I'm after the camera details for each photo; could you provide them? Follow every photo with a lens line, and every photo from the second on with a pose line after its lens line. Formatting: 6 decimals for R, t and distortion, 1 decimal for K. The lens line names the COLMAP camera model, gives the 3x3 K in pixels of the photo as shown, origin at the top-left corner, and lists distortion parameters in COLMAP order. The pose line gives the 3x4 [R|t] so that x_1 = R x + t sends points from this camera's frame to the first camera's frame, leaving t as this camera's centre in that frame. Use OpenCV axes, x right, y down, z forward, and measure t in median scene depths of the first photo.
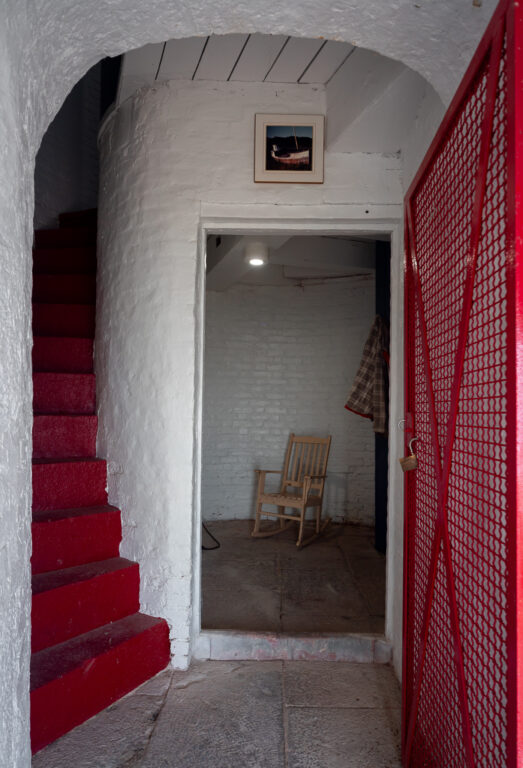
lens RADIAL K [[501.4, 0, 272.9], [0, 501.4, 401.5], [0, 0, 1]] dist [0.001758, -0.001296]
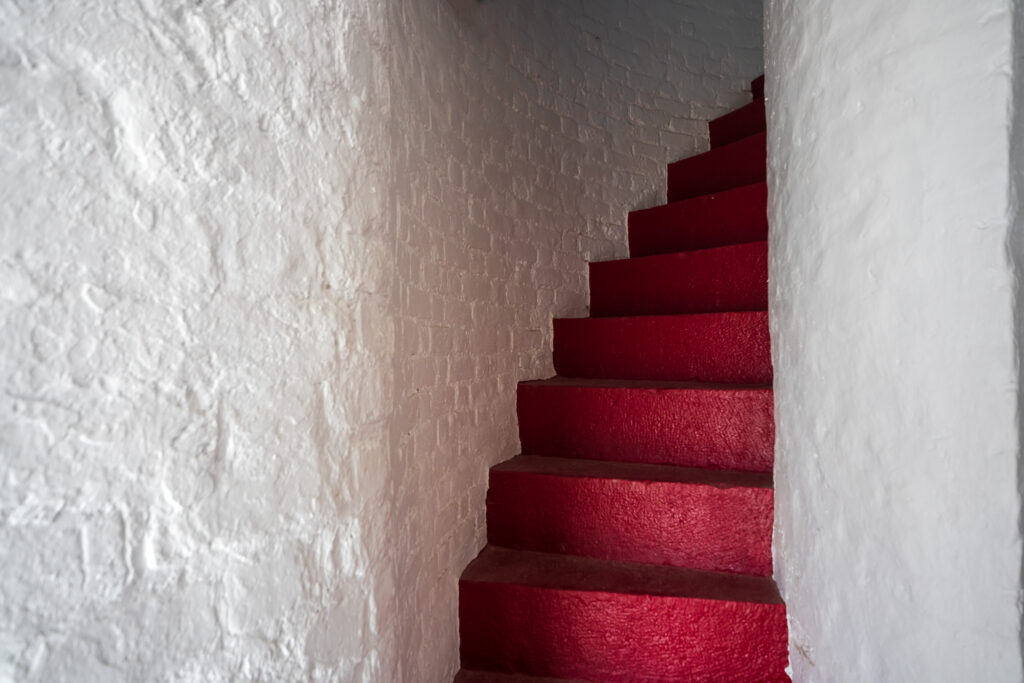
lens RADIAL K [[641.1, 0, 513.6], [0, 641.1, 345.3], [0, 0, 1]] dist [0.000764, -0.000792]
pose [[0.637820, -0.027533, -0.769694, -0.049946], [0.044212, 0.999022, 0.000900, -0.132049], [0.768916, -0.034603, 0.638413, 0.511506]]
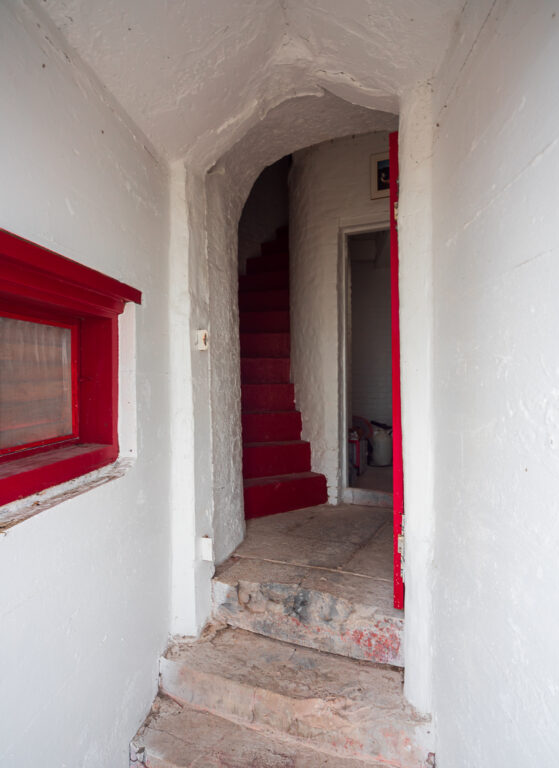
lens RADIAL K [[468.1, 0, 280.9], [0, 468.1, 384.3], [0, 0, 1]] dist [-0.002021, 0.000088]
pose [[0.896408, -0.014563, -0.442990, 0.338406], [0.027430, 0.999367, 0.022651, 0.092327], [0.442380, -0.032456, 0.896240, -0.432171]]
